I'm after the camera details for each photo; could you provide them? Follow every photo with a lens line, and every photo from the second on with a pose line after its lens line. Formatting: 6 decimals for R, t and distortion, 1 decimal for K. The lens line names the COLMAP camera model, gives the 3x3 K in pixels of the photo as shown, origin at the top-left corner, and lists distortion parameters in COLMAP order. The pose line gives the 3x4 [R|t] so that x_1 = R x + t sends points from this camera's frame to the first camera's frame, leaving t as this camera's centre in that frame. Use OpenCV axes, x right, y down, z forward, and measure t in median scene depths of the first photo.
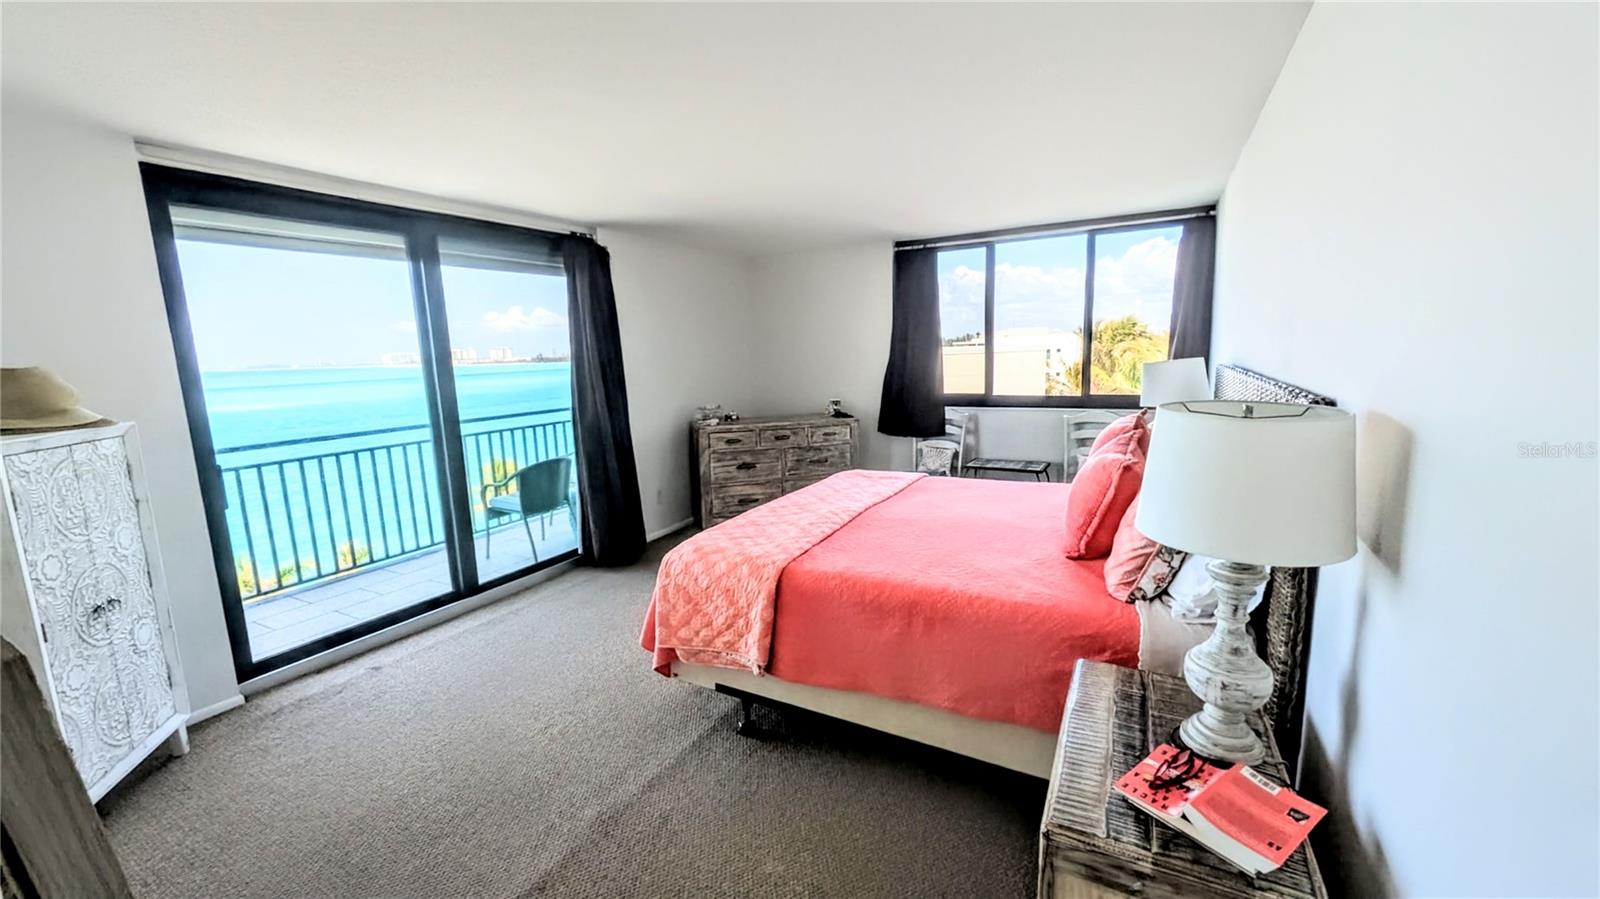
lens RADIAL K [[617.5, 0, 797.9], [0, 617.5, 448.3], [0, 0, 1]] dist [-0.000776, -0.000150]
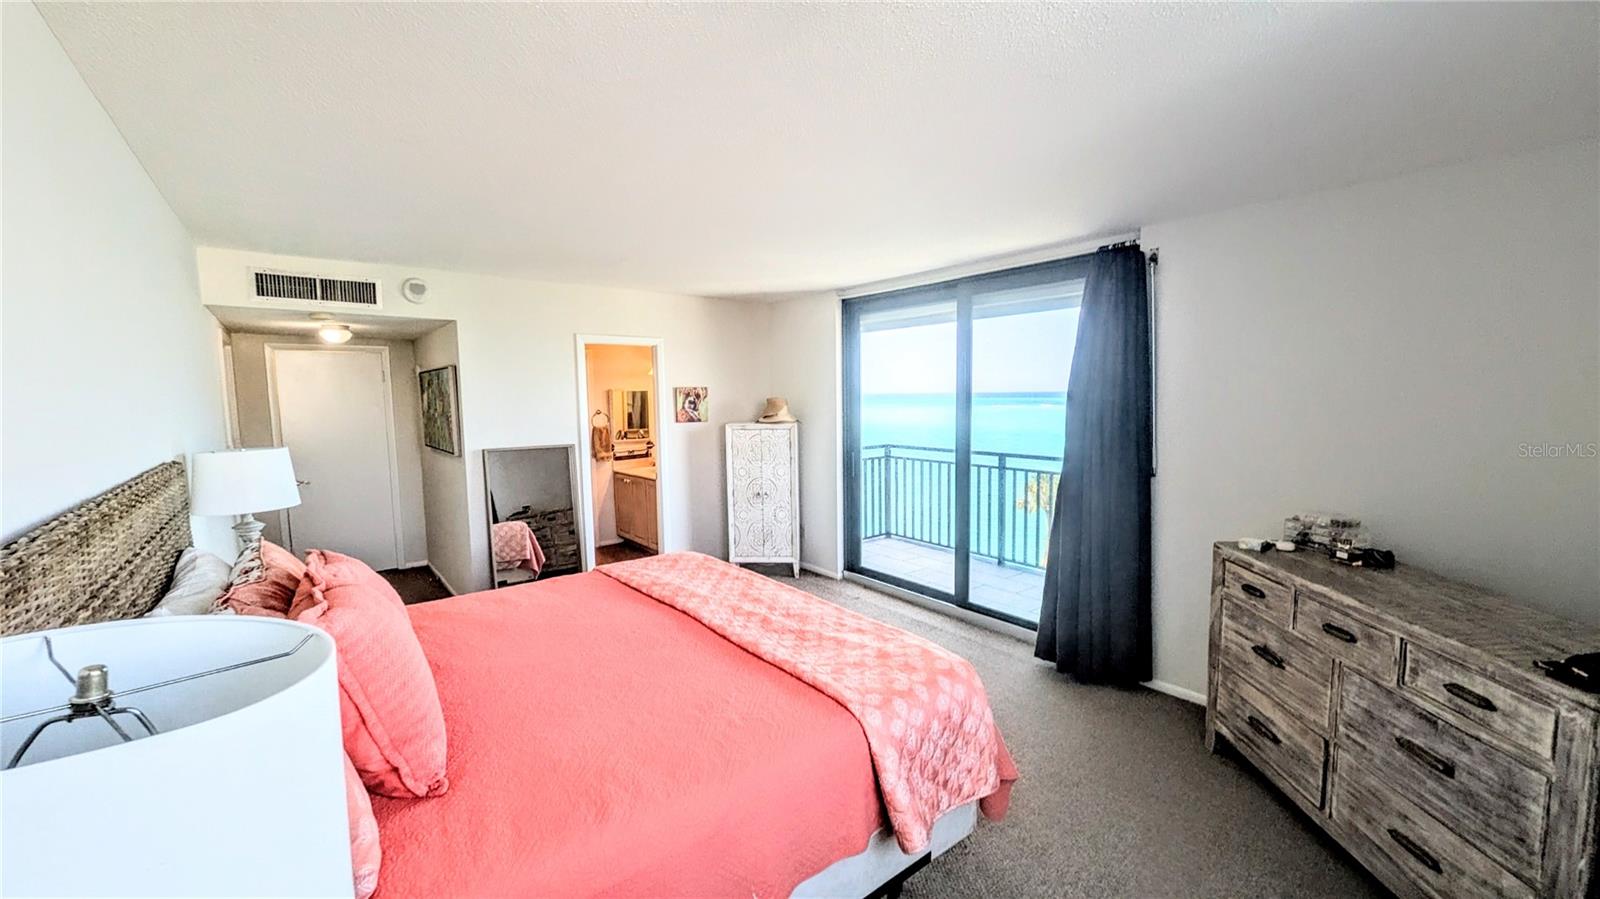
lens RADIAL K [[617.5, 0, 797.9], [0, 617.5, 448.3], [0, 0, 1]] dist [-0.000776, -0.000150]
pose [[-0.372577, 0.116346, -0.920679, 0.459897], [-0.129080, 0.975968, 0.175568, -0.159780], [0.918980, 0.184254, -0.348606, 0.824584]]
